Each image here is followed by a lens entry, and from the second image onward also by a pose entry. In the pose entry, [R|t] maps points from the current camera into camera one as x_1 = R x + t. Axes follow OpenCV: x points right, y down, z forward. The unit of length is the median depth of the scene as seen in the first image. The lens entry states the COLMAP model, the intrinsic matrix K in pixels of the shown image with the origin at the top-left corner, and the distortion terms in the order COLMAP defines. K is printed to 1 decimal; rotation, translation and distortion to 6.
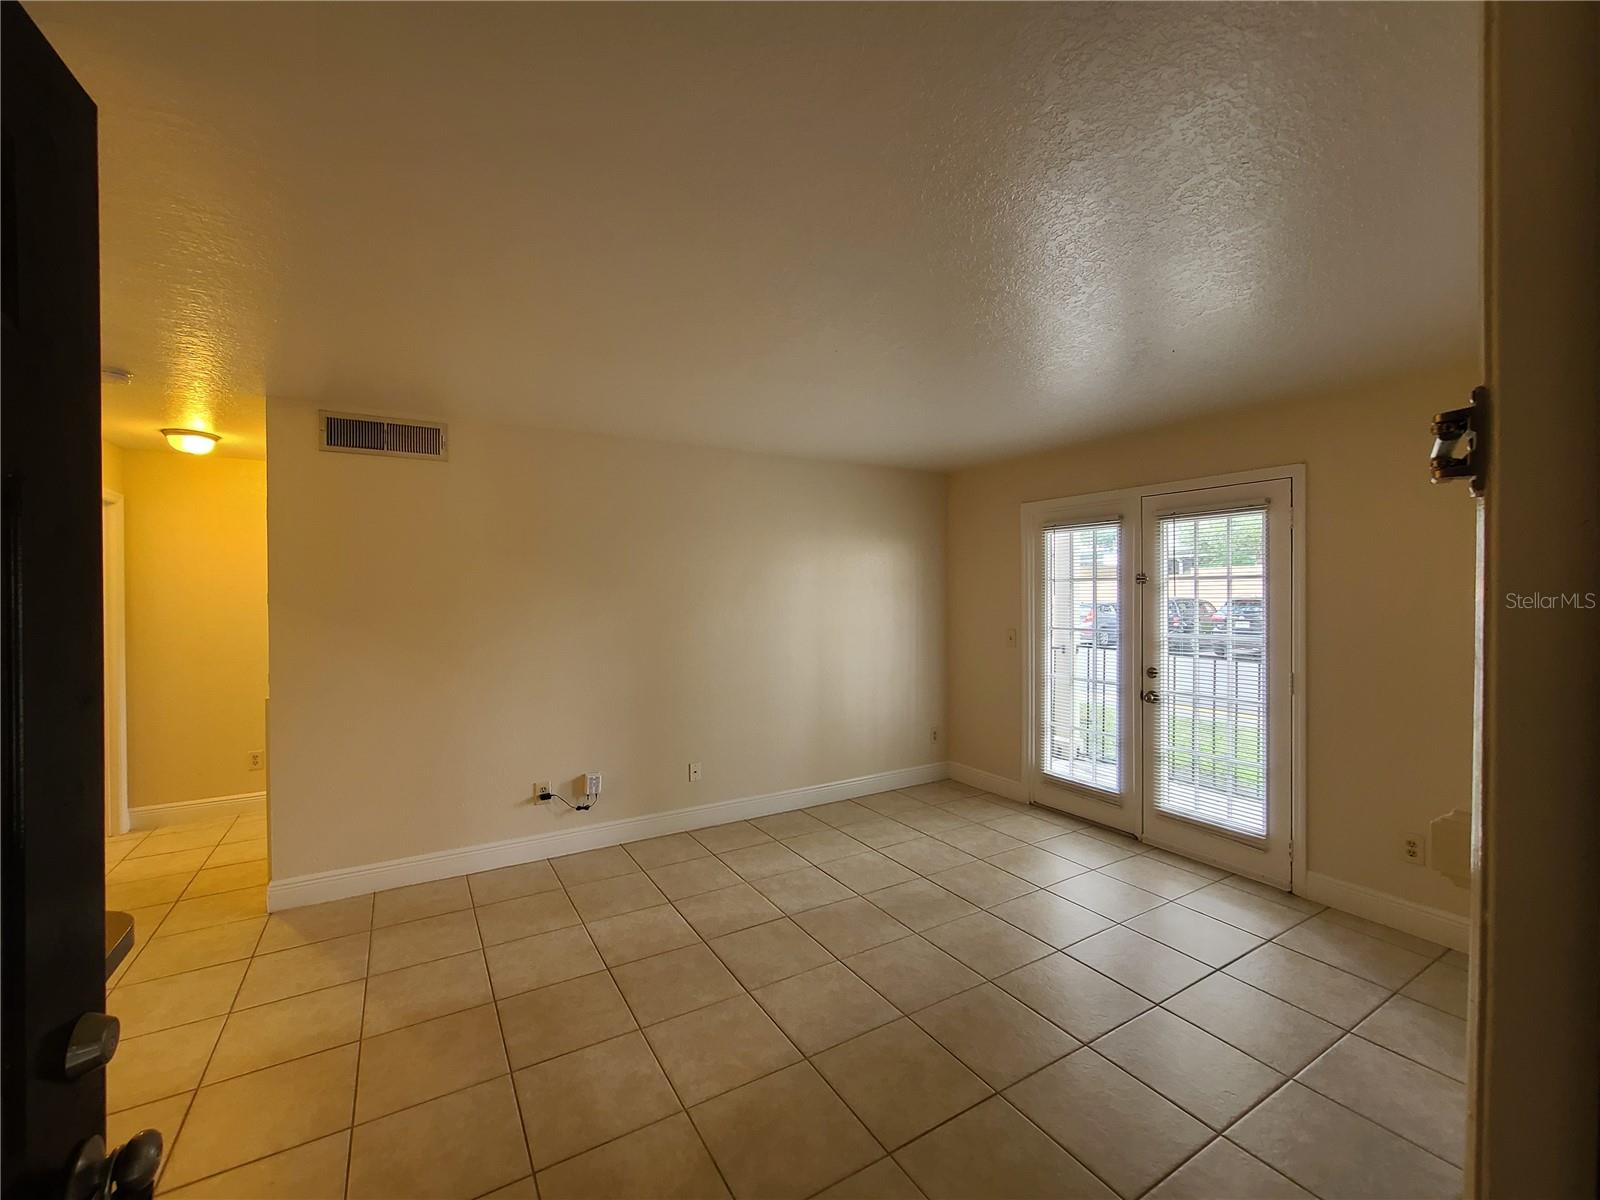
lens RADIAL K [[657.9, 0, 786.3], [0, 657.9, 595.1], [0, 0, 1]] dist [-0.002694, 0.000633]
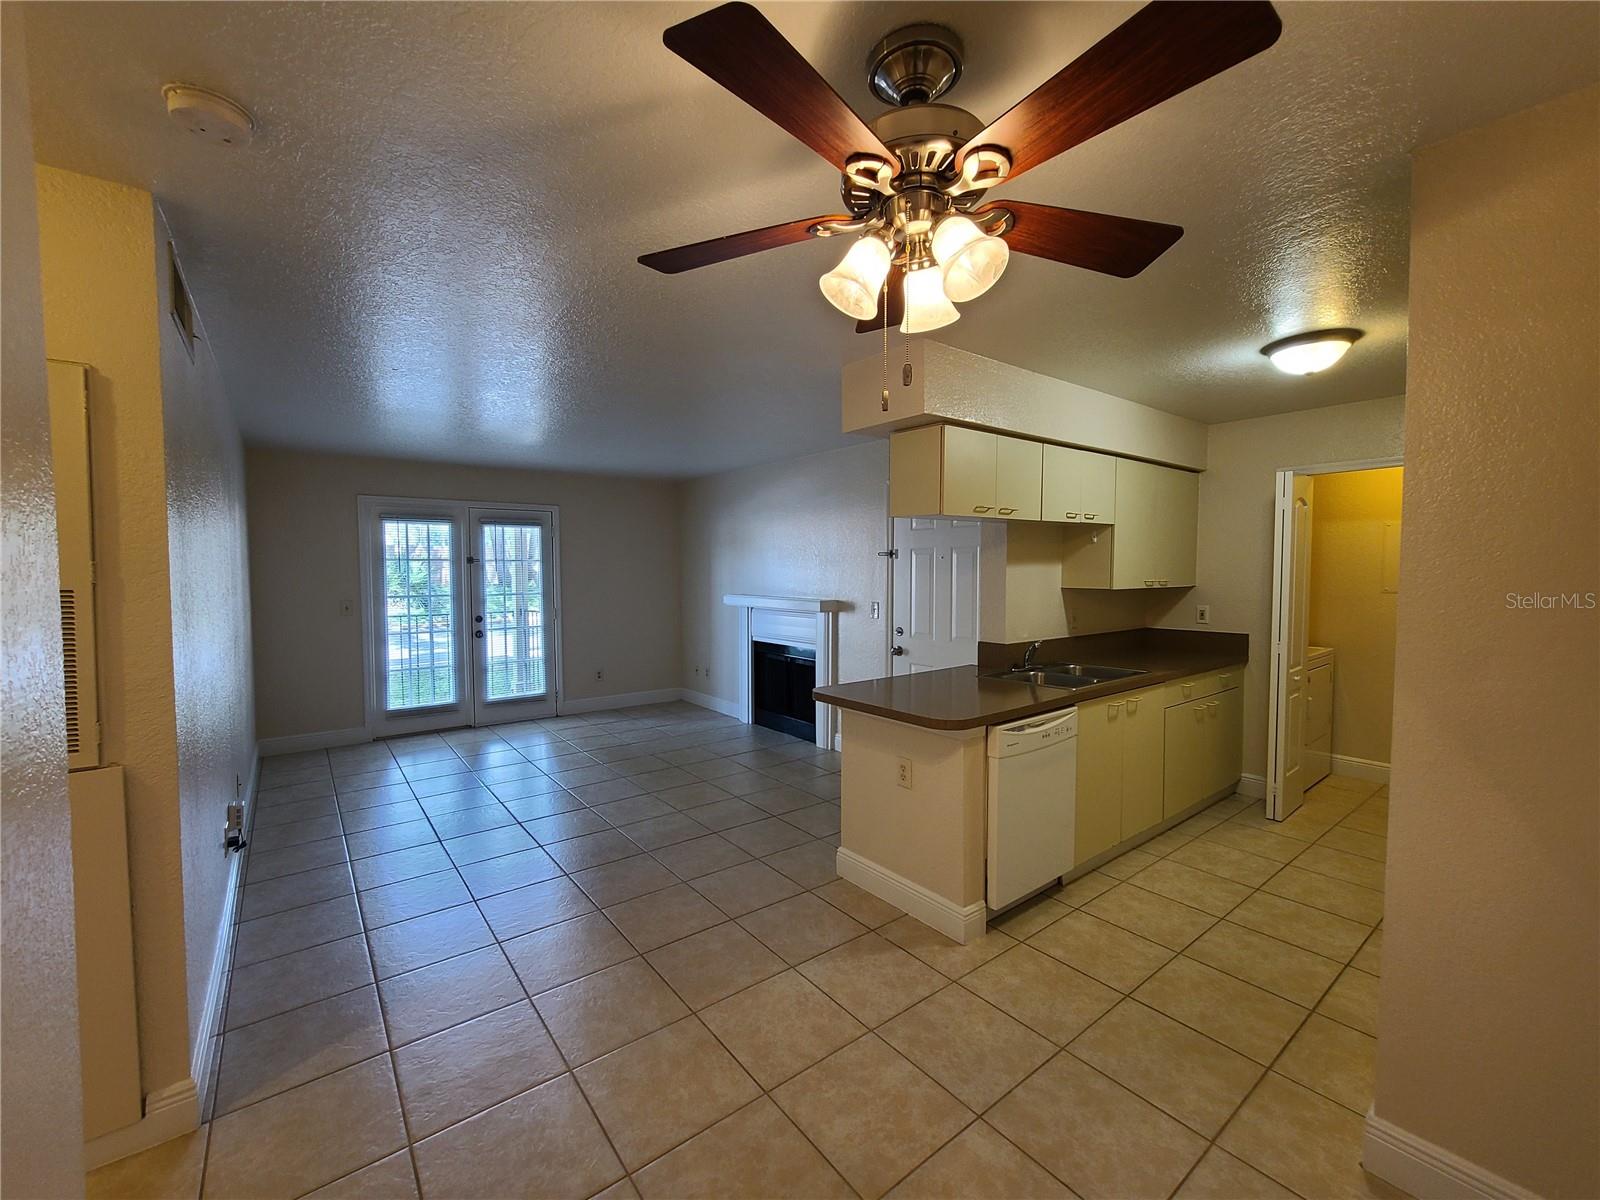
lens RADIAL K [[657.9, 0, 786.3], [0, 657.9, 595.1], [0, 0, 1]] dist [-0.002694, 0.000633]
pose [[-0.113589, -0.036125, 0.992871, -1.159858], [0.009071, 0.999259, 0.037395, 0.006878], [-0.993486, 0.013254, -0.113177, 0.452825]]
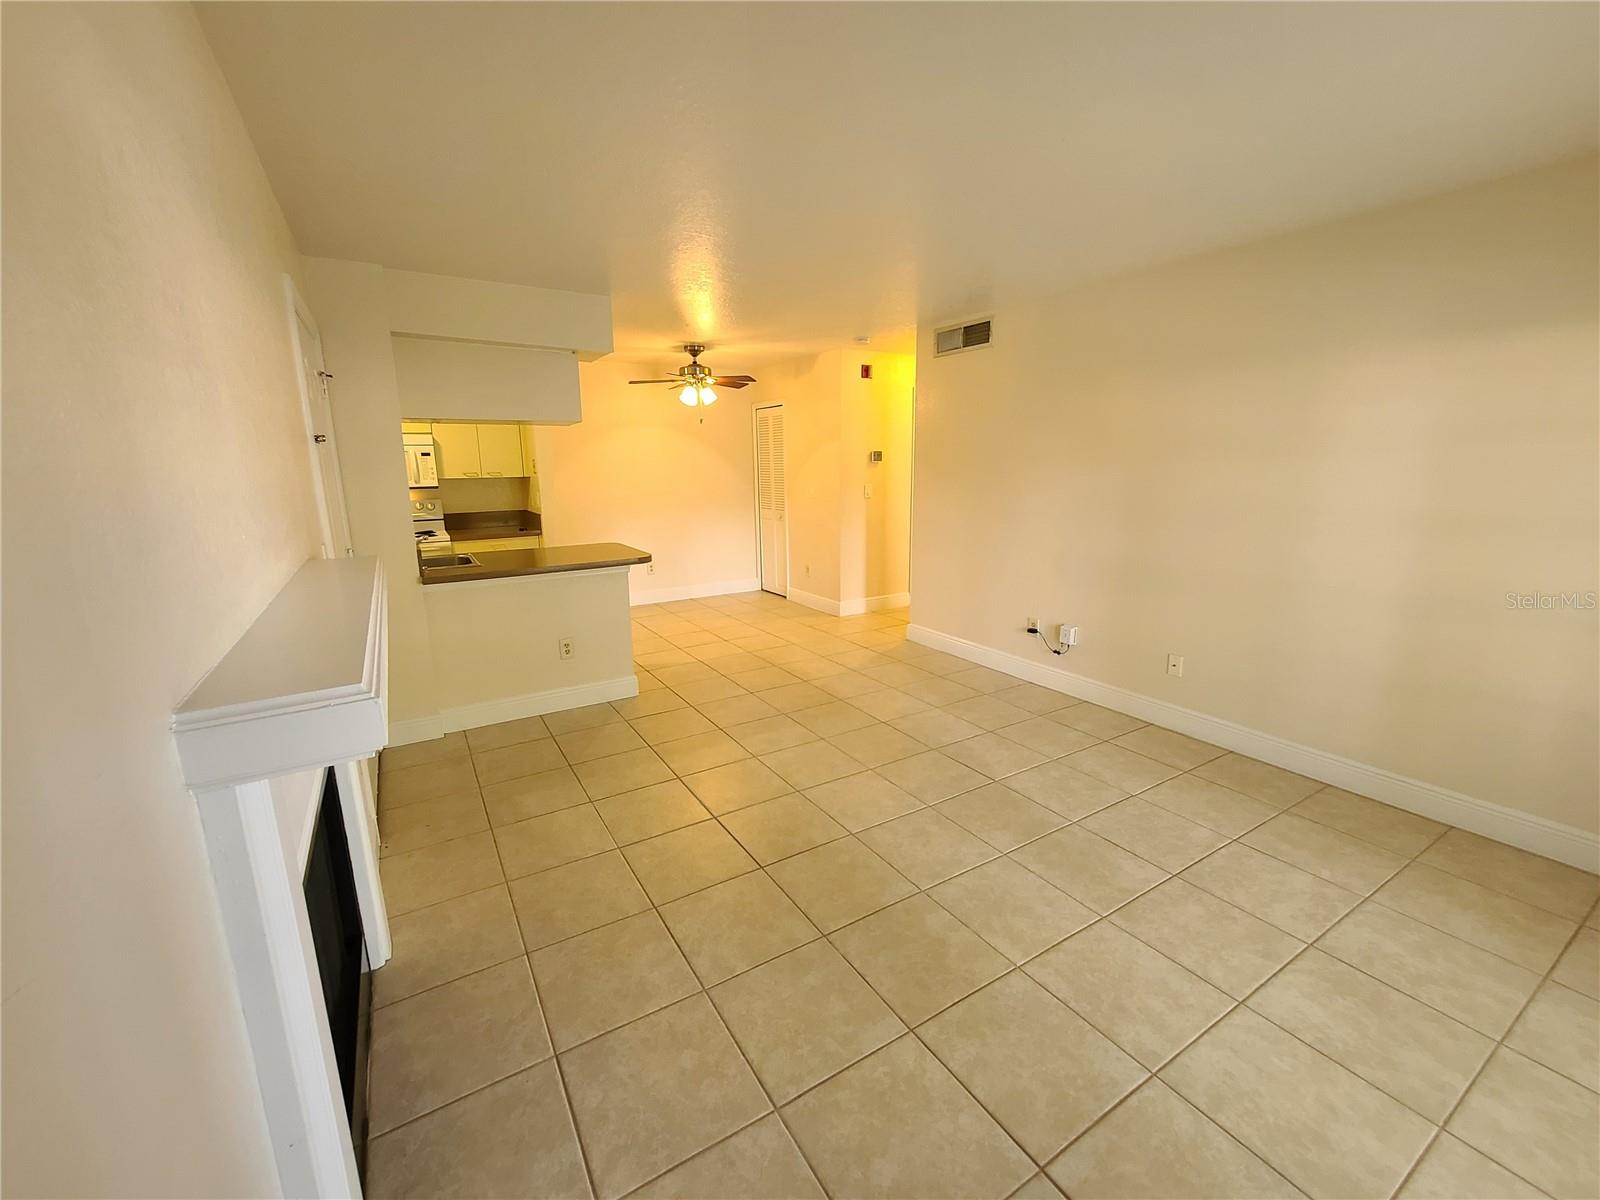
lens RADIAL K [[657.9, 0, 786.3], [0, 657.9, 595.1], [0, 0, 1]] dist [-0.002694, 0.000633]
pose [[0.004320, 0.208722, -0.977966, 0.760225], [0.010494, 0.977911, 0.208757, -0.005109], [0.999936, -0.011165, 0.002035, 0.554607]]
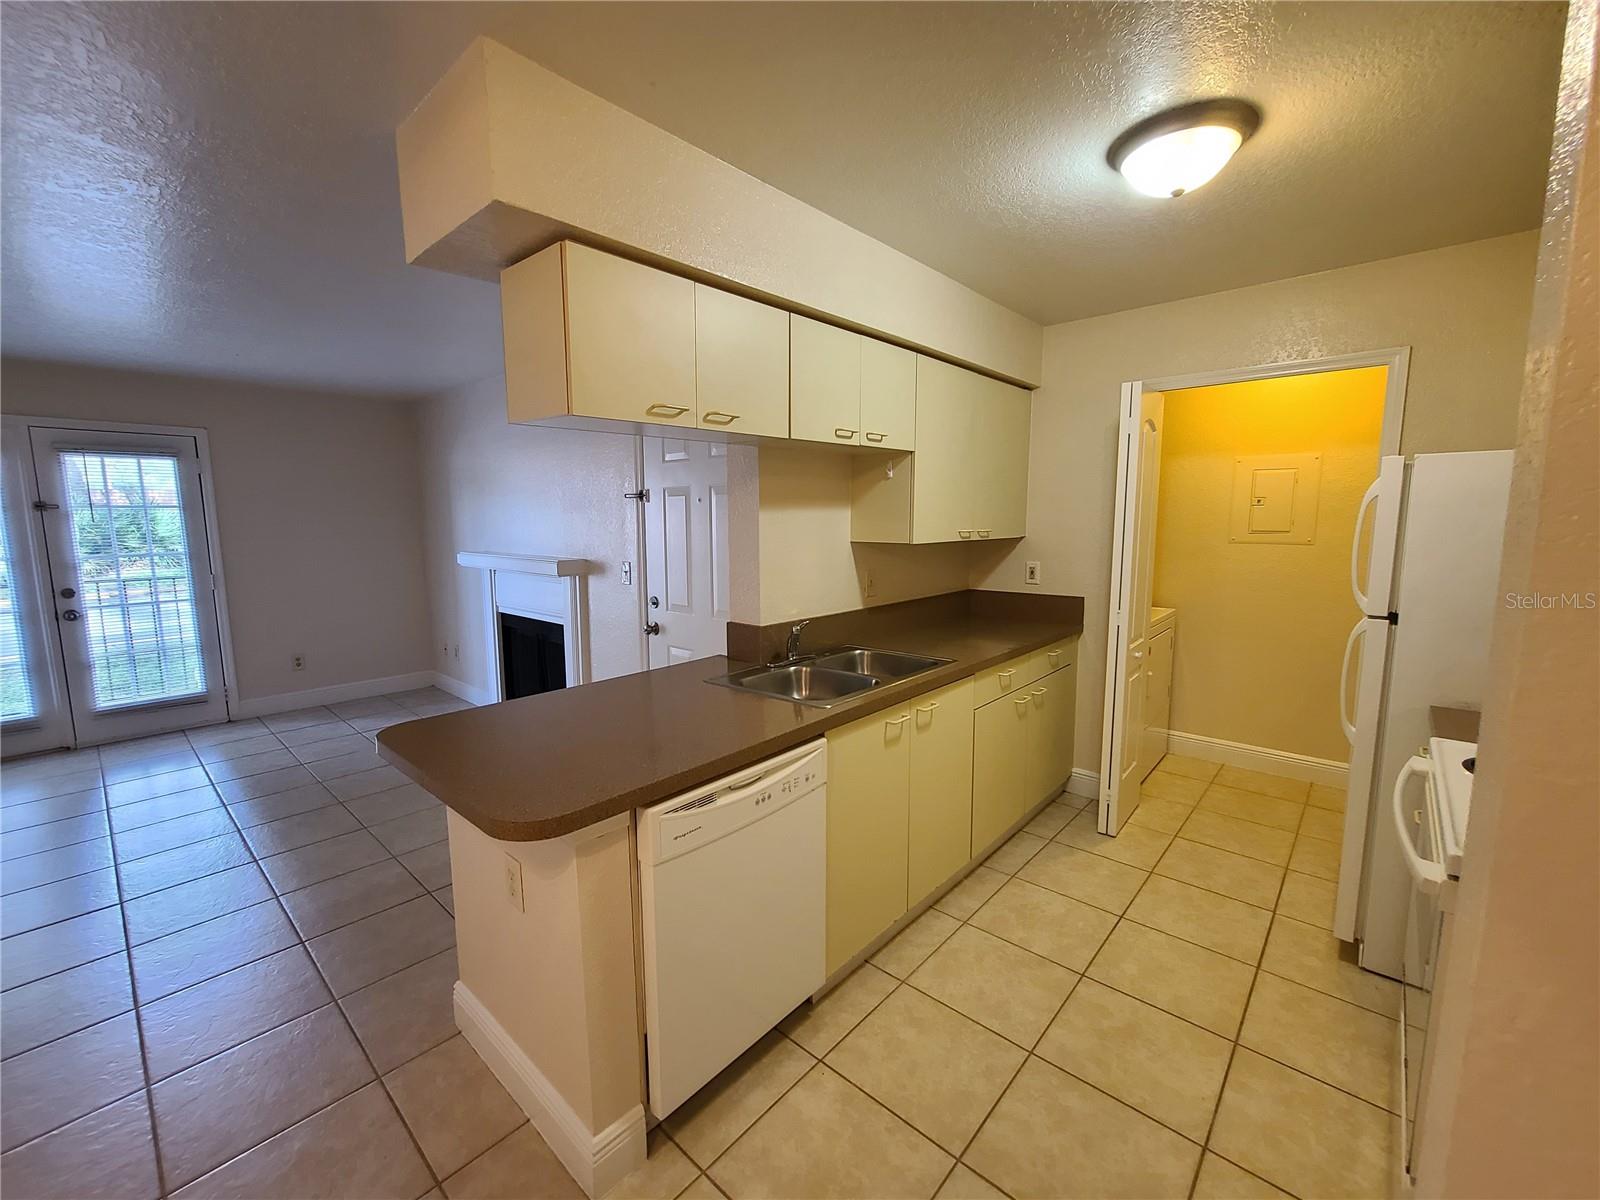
lens RADIAL K [[657.9, 0, 786.3], [0, 657.9, 595.1], [0, 0, 1]] dist [-0.002694, 0.000633]
pose [[-0.289986, -0.107839, 0.950936, -0.859619], [0.013786, 0.993057, 0.116820, 0.010300], [-0.956932, 0.046986, -0.286486, 0.176300]]
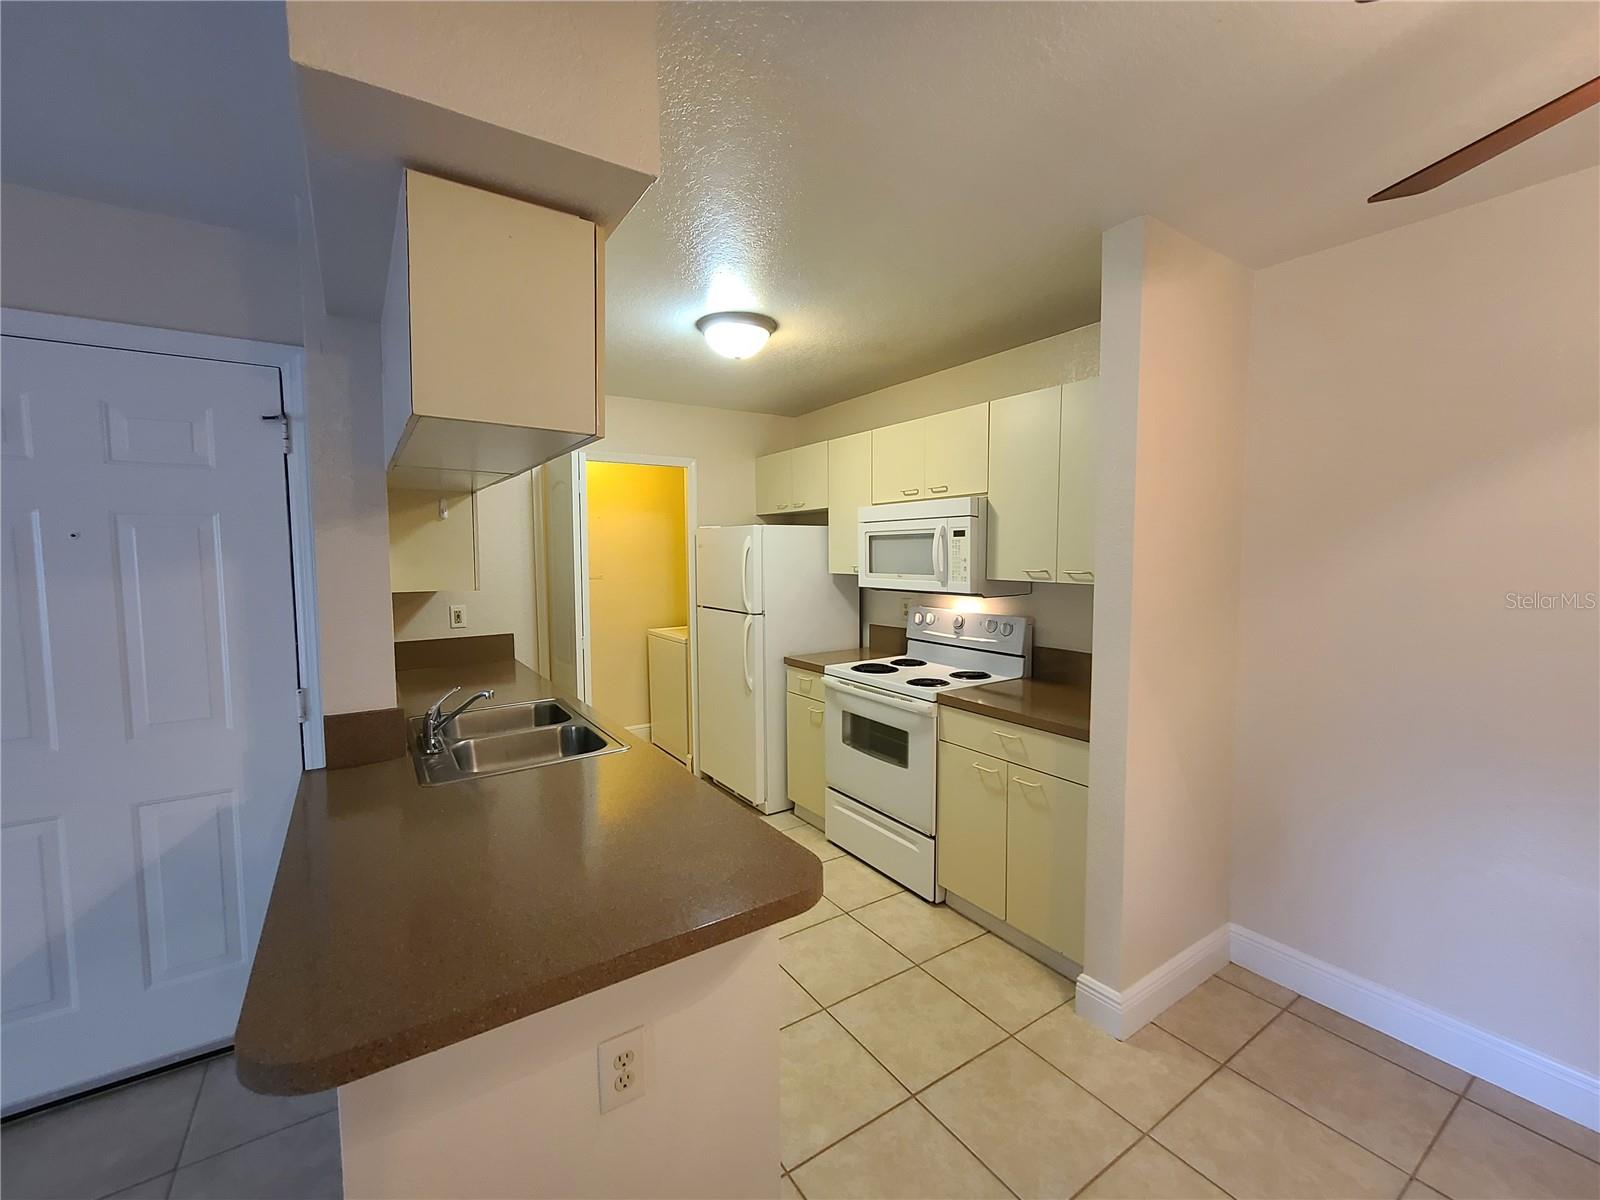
lens RADIAL K [[657.9, 0, 786.3], [0, 657.9, 595.1], [0, 0, 1]] dist [-0.002694, 0.000633]
pose [[-0.999089, 0.015803, -0.039650, -0.488084], [0.012860, 0.997219, 0.073406, -0.000592], [0.040700, 0.072829, -0.996514, 0.527558]]
